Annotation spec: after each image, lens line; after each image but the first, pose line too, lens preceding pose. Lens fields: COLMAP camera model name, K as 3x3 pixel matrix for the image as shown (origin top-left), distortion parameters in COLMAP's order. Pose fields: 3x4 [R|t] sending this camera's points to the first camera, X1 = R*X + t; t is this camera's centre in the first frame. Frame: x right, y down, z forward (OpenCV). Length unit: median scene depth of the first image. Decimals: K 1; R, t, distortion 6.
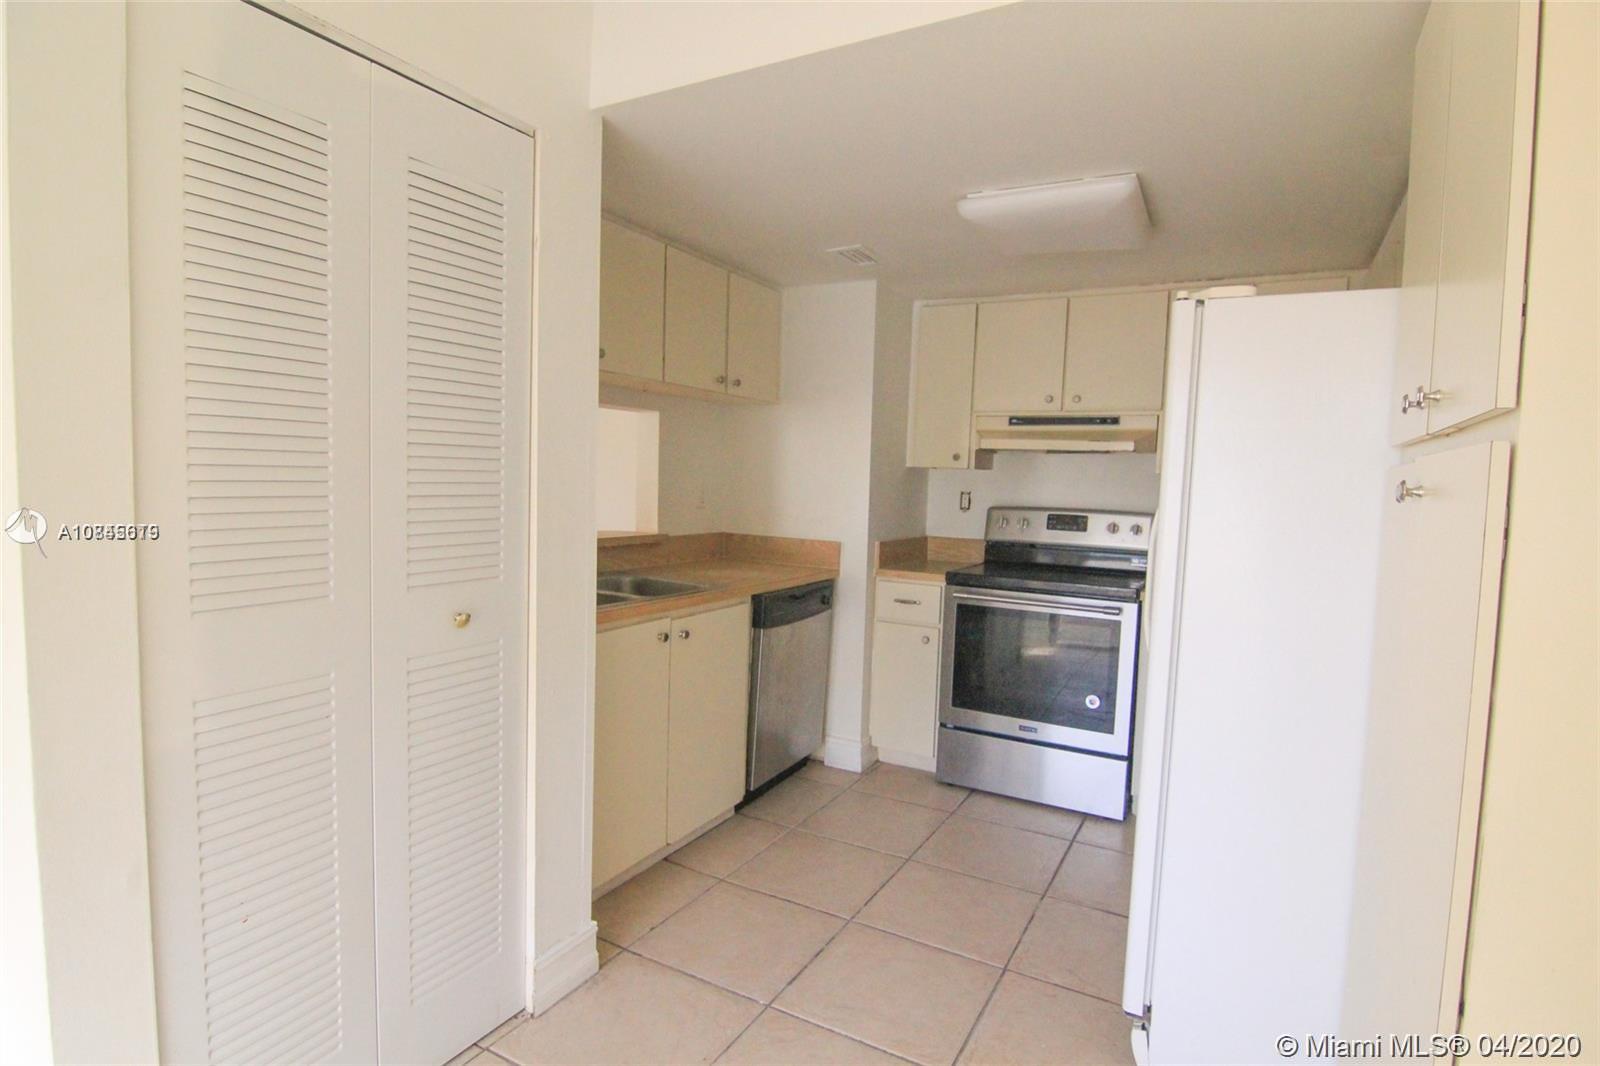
lens RADIAL K [[807.6, 0, 814.3], [0, 807.6, 539.7], [0, 0, 1]] dist [-0.002592, -0.005311]
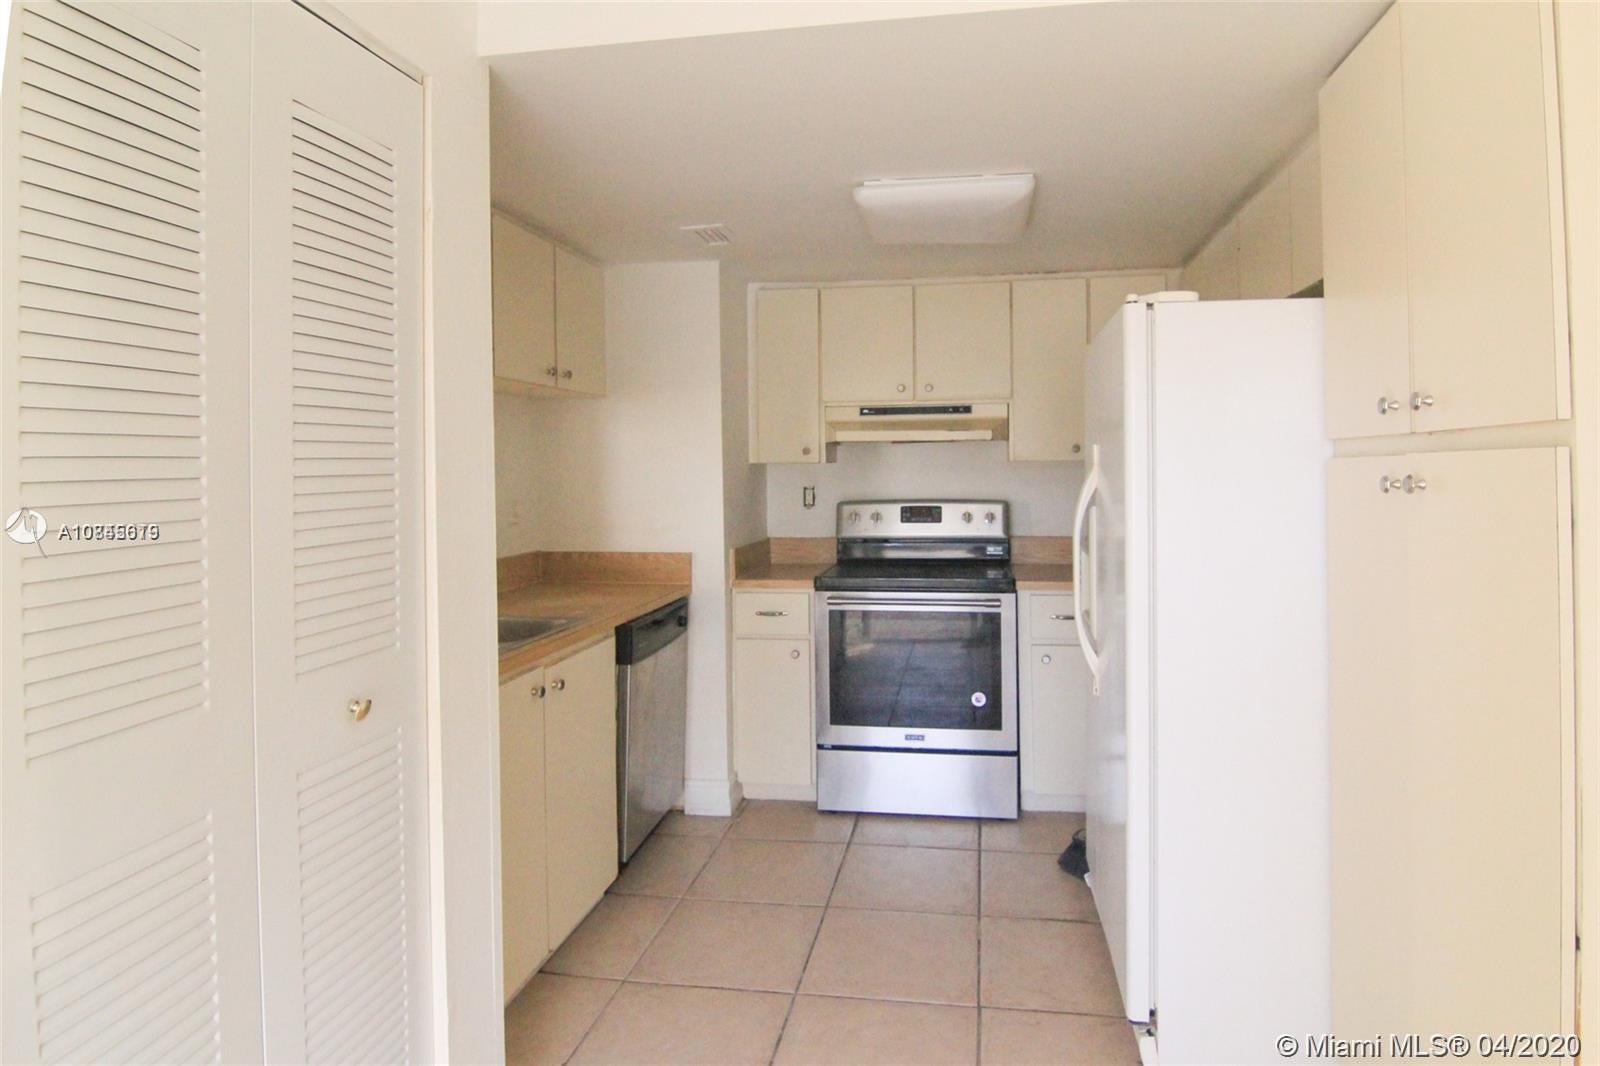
lens RADIAL K [[890.8, 0, 840.3], [0, 890.8, 474.4], [0, 0, 1]] dist [-0.002496, -0.001510]
pose [[0.938509, -0.047151, 0.342021, -0.151676], [0.068899, 0.996282, -0.051712, -0.022199], [-0.338311, 0.072097, 0.938268, 0.034153]]
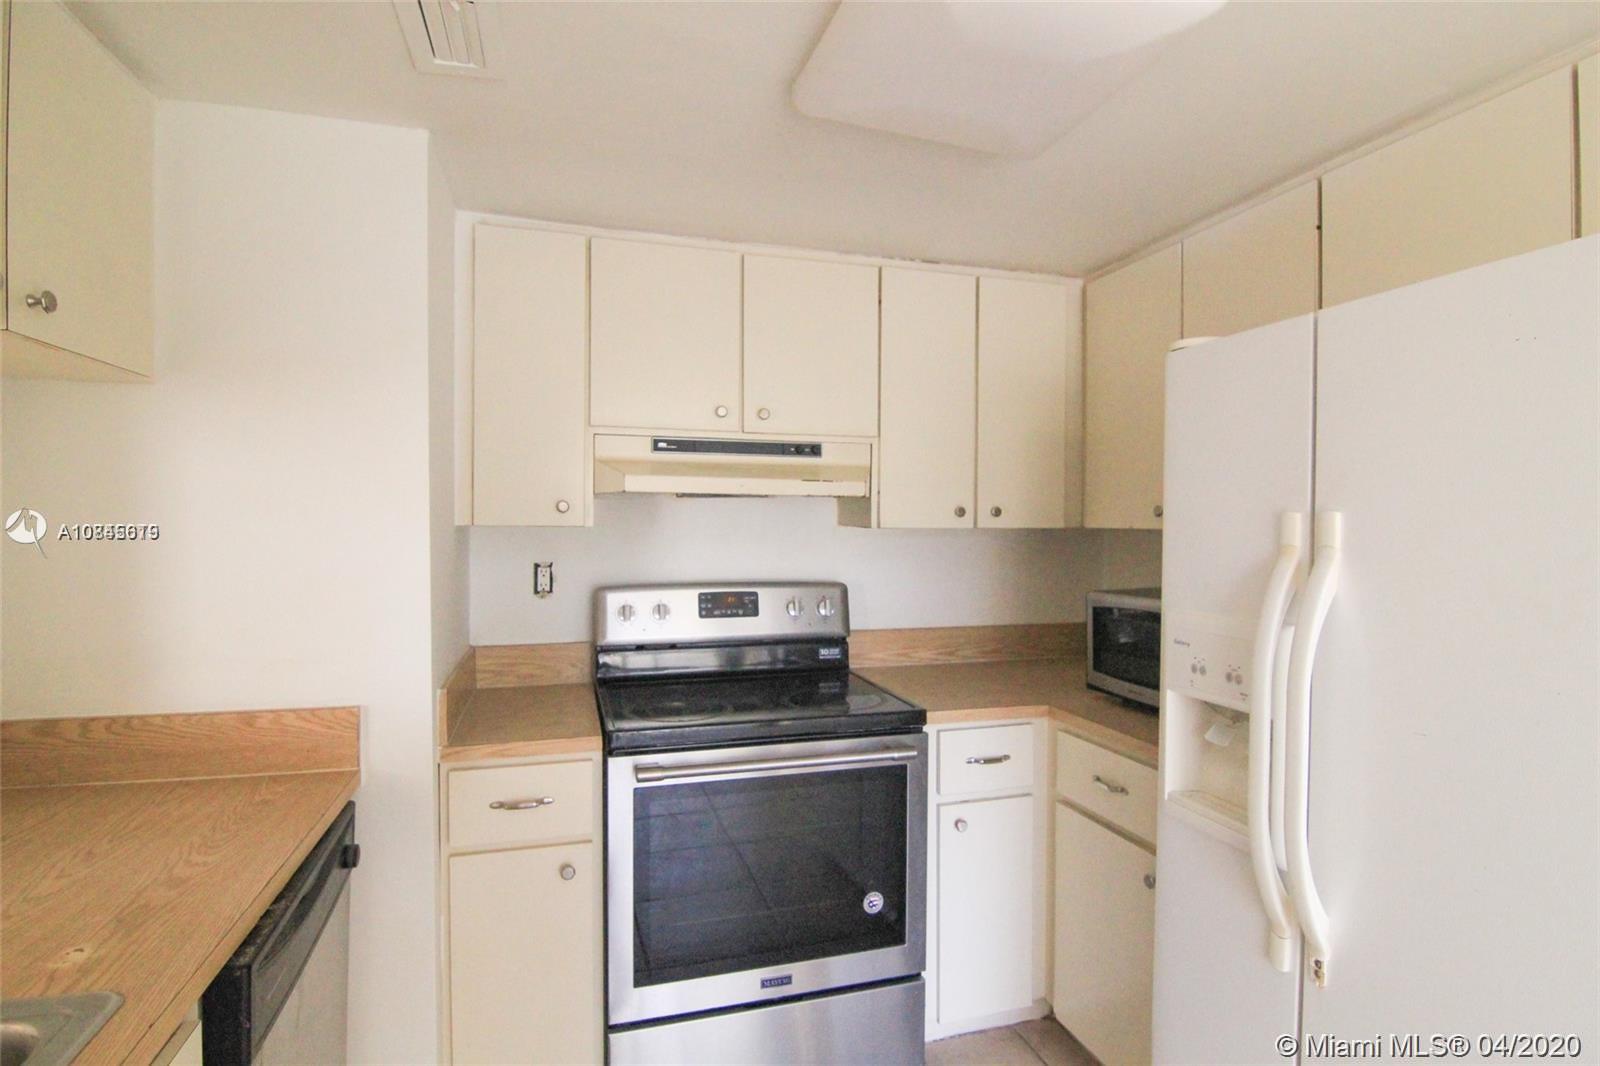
lens RADIAL K [[807.6, 0, 787.7], [0, 807.6, 532.6], [0, 0, 1]] dist [-0.002592, -0.005311]
pose [[0.706858, -0.041784, 0.706120, -0.116157], [0.073522, 0.997187, -0.014591, -0.071761], [-0.703524, 0.062229, 0.707942, 0.552897]]
